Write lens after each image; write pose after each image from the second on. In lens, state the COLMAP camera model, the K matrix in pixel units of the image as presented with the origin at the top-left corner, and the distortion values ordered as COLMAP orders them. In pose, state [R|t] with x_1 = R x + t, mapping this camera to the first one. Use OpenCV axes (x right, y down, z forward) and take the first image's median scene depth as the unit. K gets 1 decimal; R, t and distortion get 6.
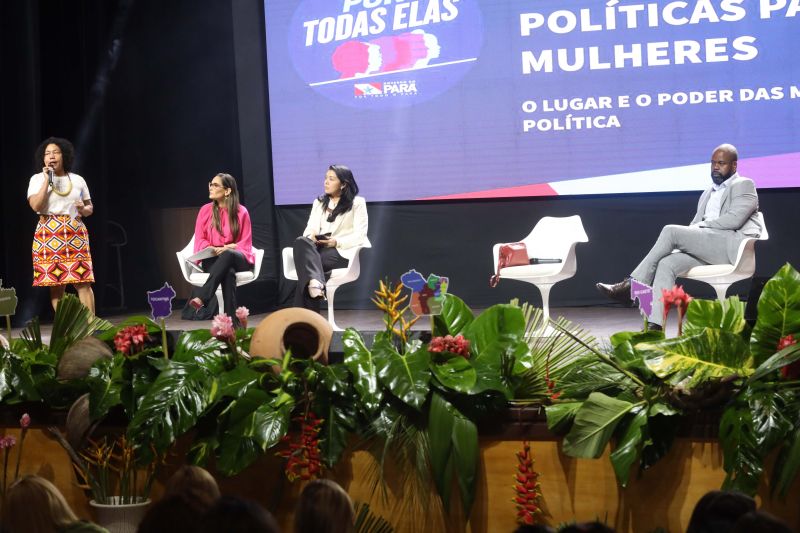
lens RADIAL K [[1952.3, 0, 400.0], [0, 1952.3, 266.5], [0, 0, 1]] dist [-0.202596, 0.624587]
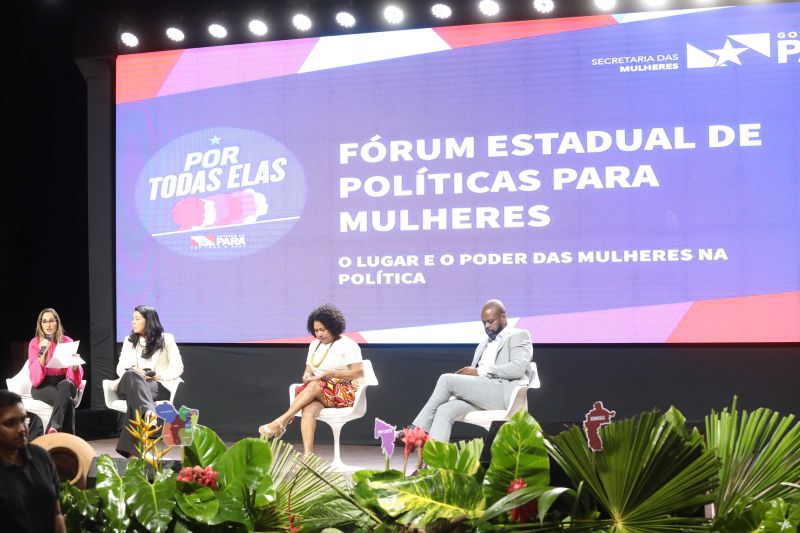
lens RADIAL K [[1635.2, 0, 400.0], [0, 1635.2, 266.5], [0, 0, 1]] dist [-0.332788, 0.330531]
pose [[0.997365, 0.042062, 0.059101, 0.070106], [-0.036707, 0.995360, -0.088941, 0.002461], [-0.062568, 0.086537, 0.994282, 0.129156]]
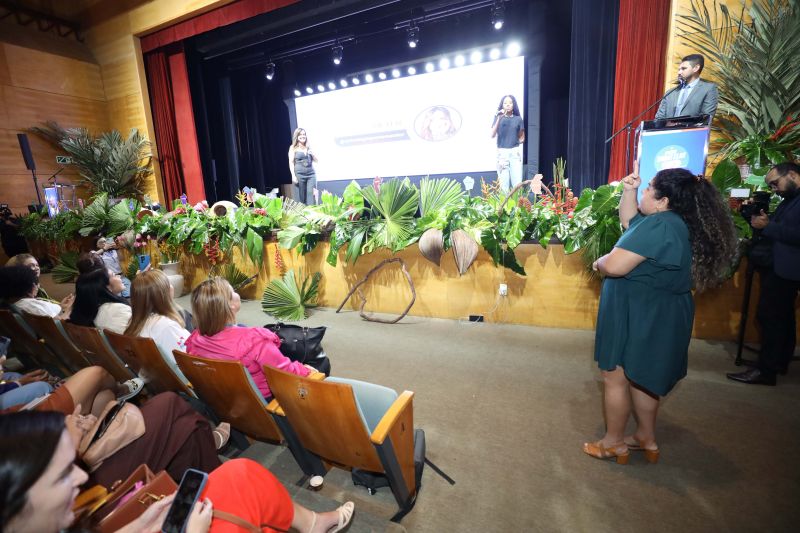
lens RADIAL K [[366.4, 0, 400.0], [0, 366.4, 266.5], [0, 0, 1]] dist [-0.028266, 0.000222]
pose [[0.999882, -0.005741, 0.014251, 0.218936], [0.003305, 0.986222, 0.165395, 0.029345], [-0.015004, -0.165329, 0.986124, 0.384551]]
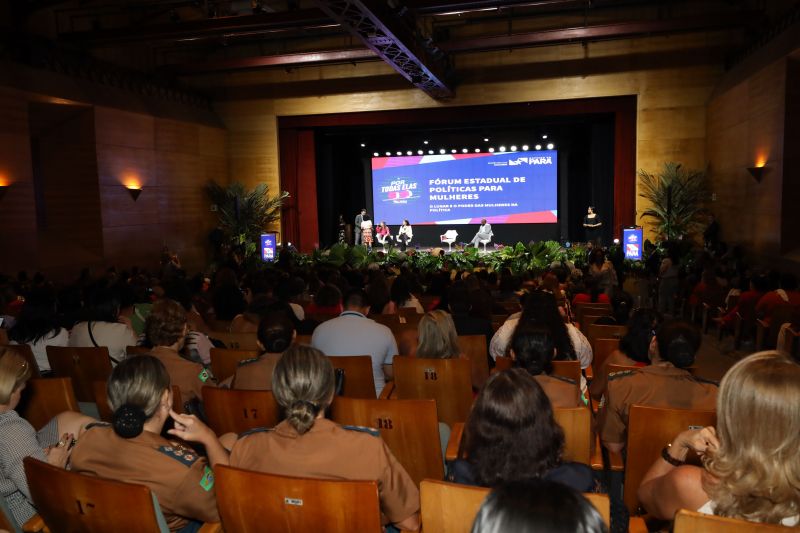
lens RADIAL K [[652.5, 0, 400.0], [0, 652.5, 266.5], [0, 0, 1]] dist [0.011258, 0.012572]
pose [[0.974206, -0.008662, 0.225494, -0.641685], [-0.004135, 0.998410, 0.056217, -0.035894], [-0.225623, -0.055699, 0.972621, -1.022852]]
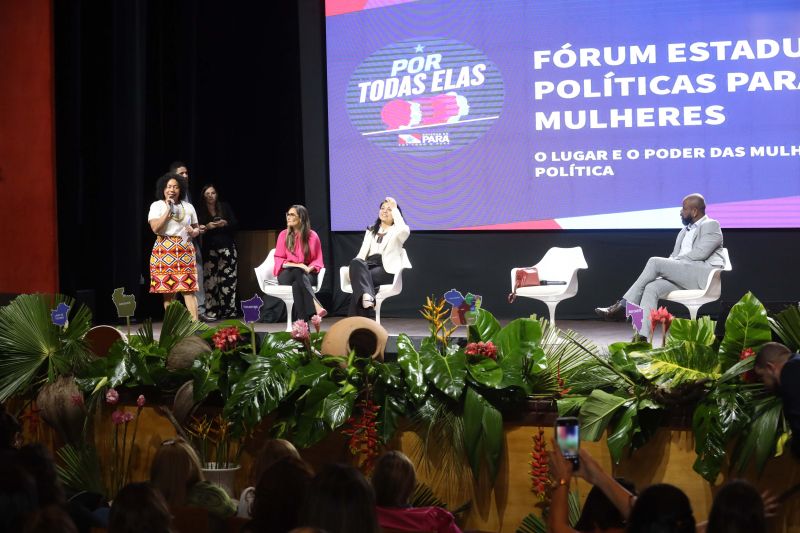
lens RADIAL K [[1635.2, 0, 400.0], [0, 1635.2, 266.5], [0, 0, 1]] dist [-0.332788, 0.330531]
pose [[0.999623, 0.025201, -0.010886, -0.015747], [-0.025291, 0.999647, -0.008164, -0.003170], [0.010677, 0.008436, 0.999907, -0.052300]]
